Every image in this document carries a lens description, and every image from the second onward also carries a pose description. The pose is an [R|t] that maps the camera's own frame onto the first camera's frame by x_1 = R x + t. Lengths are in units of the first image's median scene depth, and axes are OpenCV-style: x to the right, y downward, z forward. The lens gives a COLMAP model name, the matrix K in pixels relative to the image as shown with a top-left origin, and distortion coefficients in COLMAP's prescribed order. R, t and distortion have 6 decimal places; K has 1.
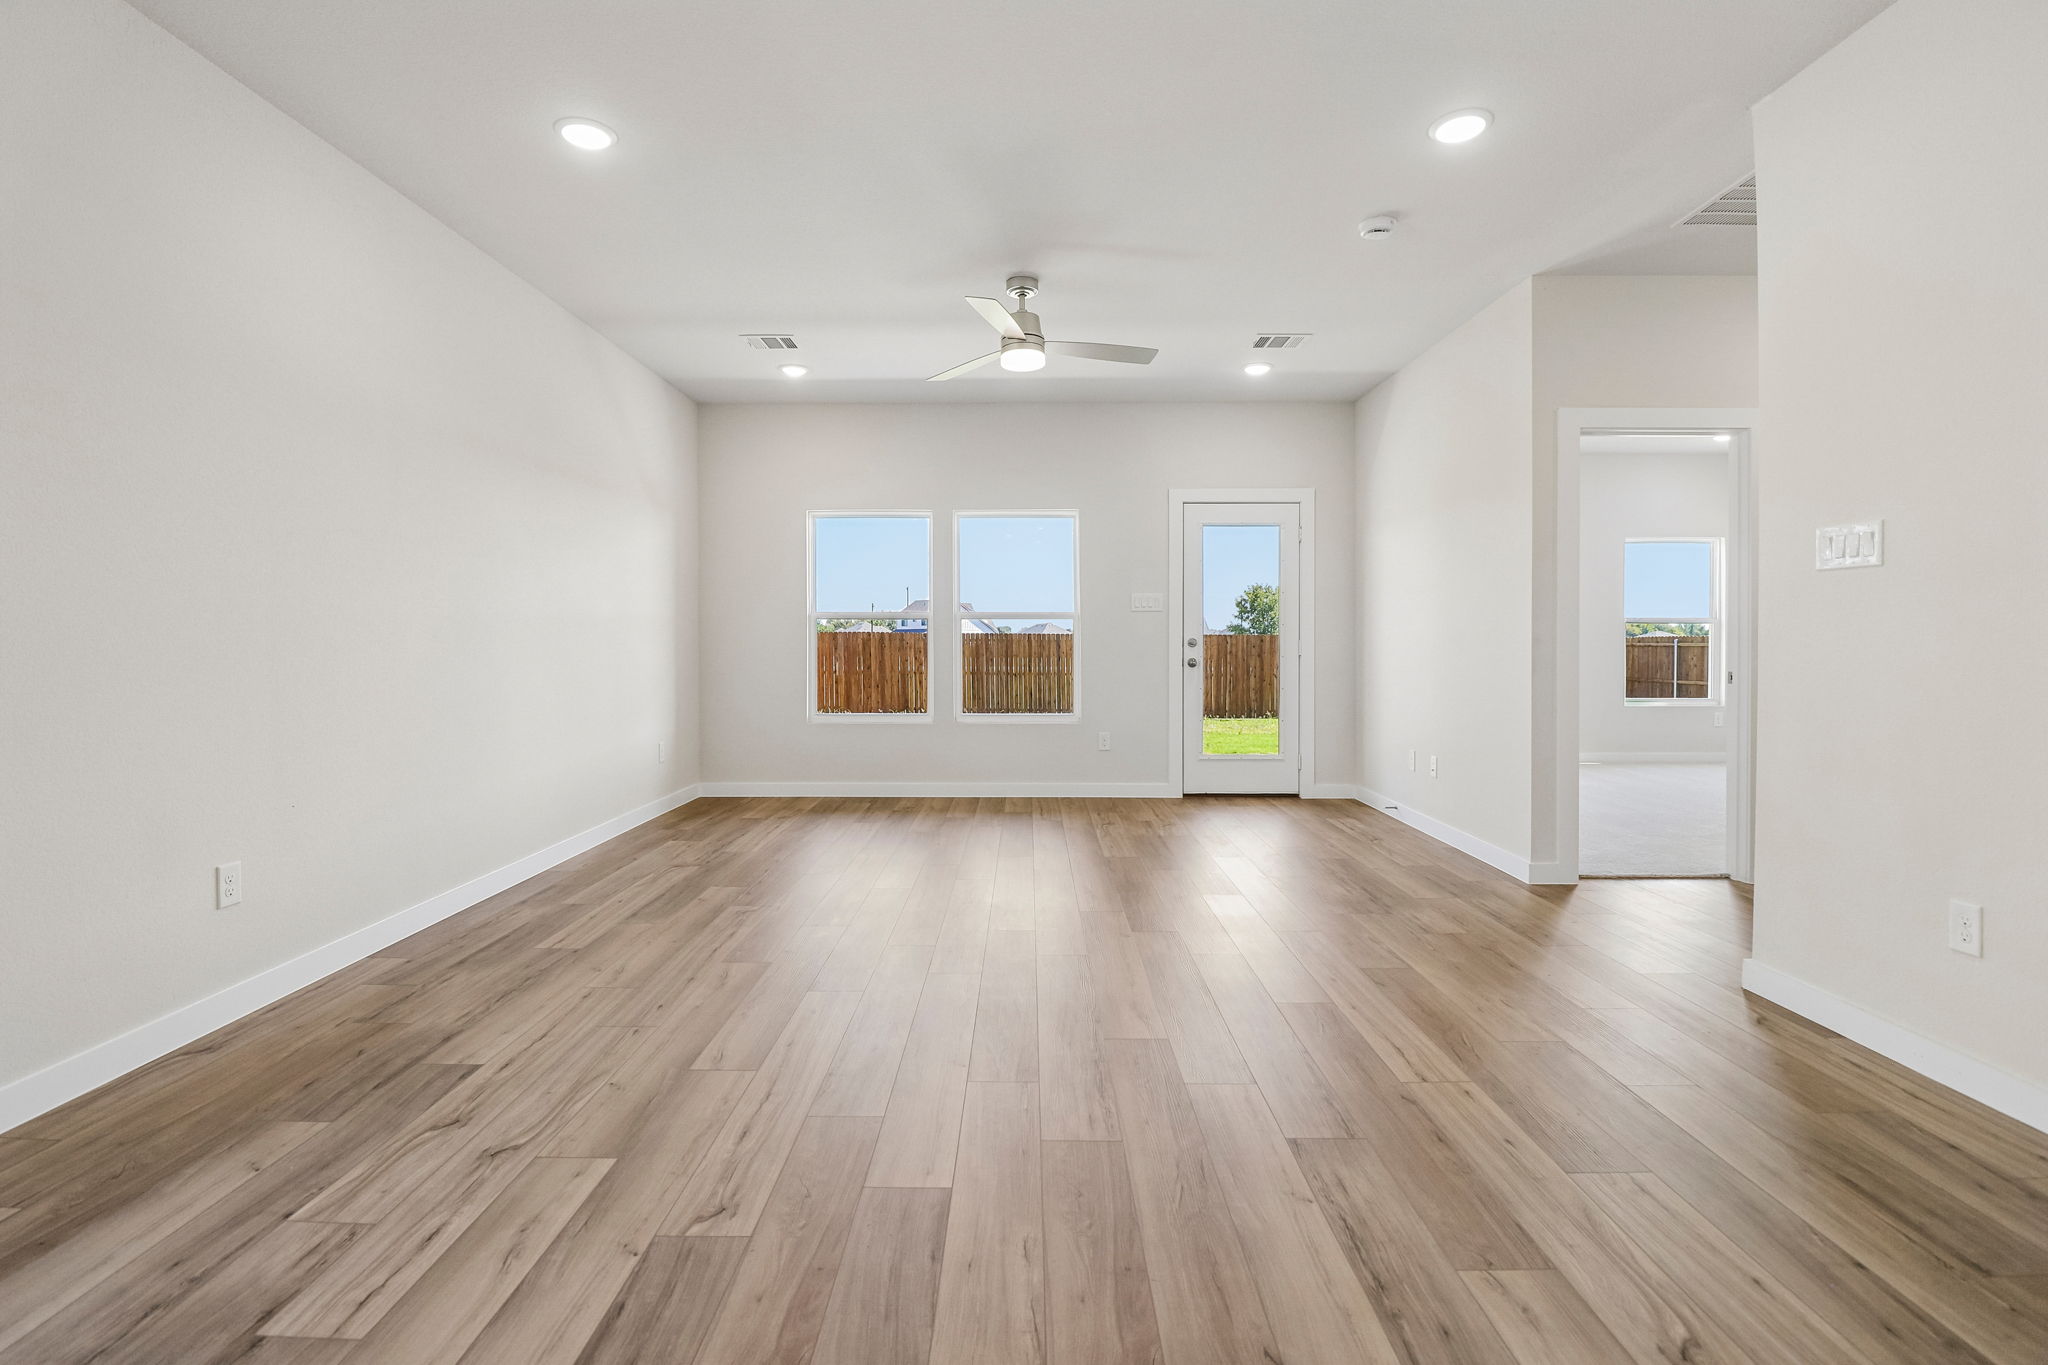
lens RADIAL K [[944.5, 0, 1013.4], [0, 944.5, 653.9], [0, 0, 1]] dist [0.000132, -0.012440]
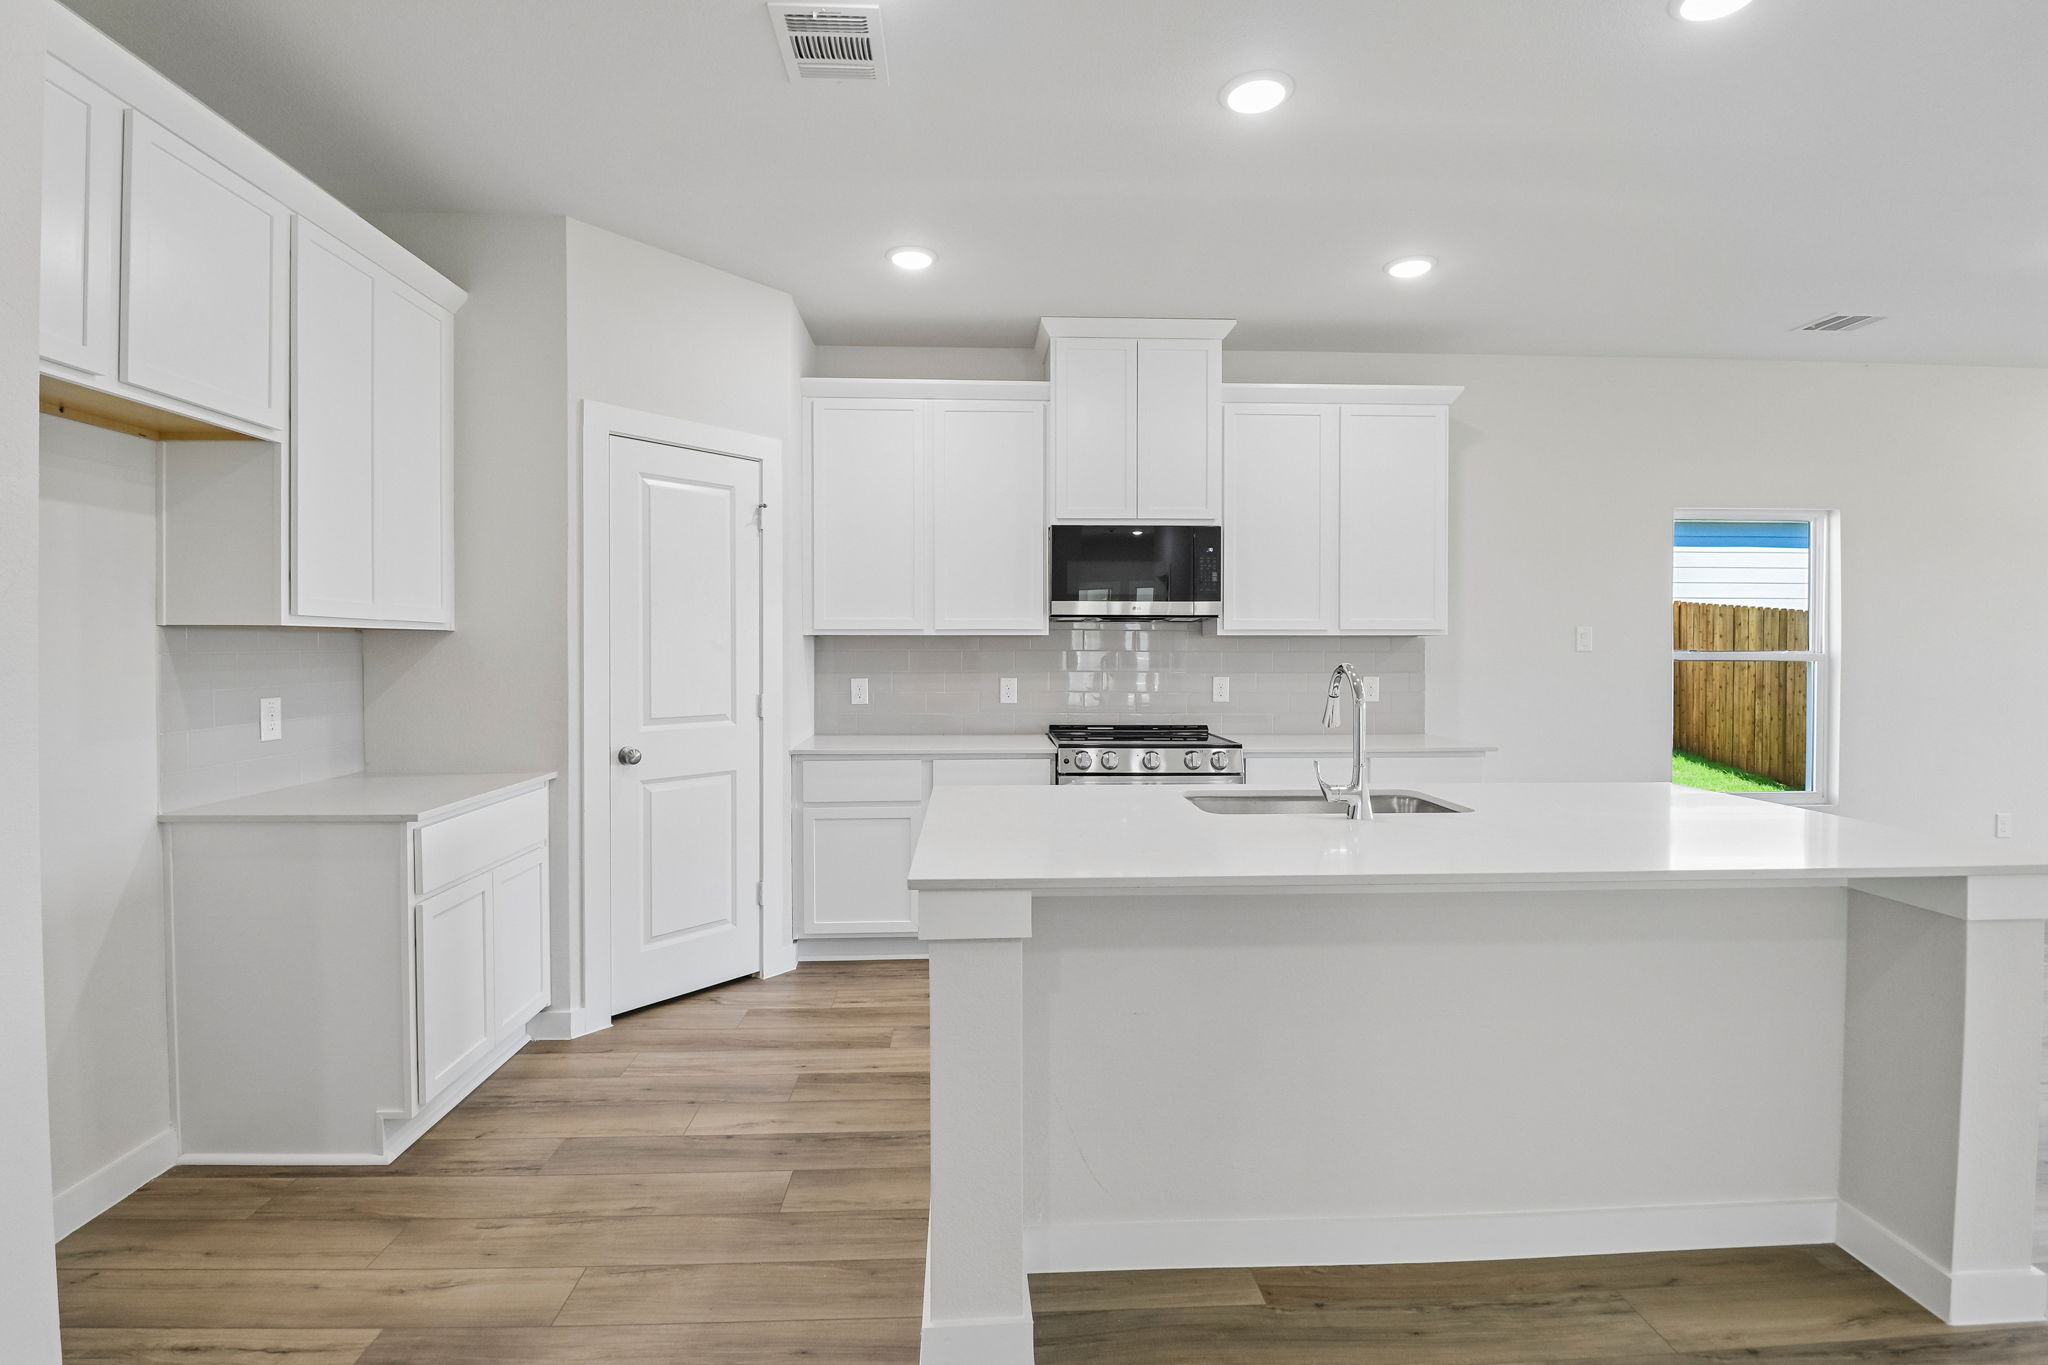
lens RADIAL K [[947.3, 0, 1028.3], [0, 947.3, 647.9], [0, 0, 1]] dist [0.000586, -0.013147]
pose [[0.064236, 0.002605, -0.997931, 0.332179], [-0.015235, 0.999883, 0.001629, -0.026412], [0.997818, 0.015099, 0.064268, -0.396375]]
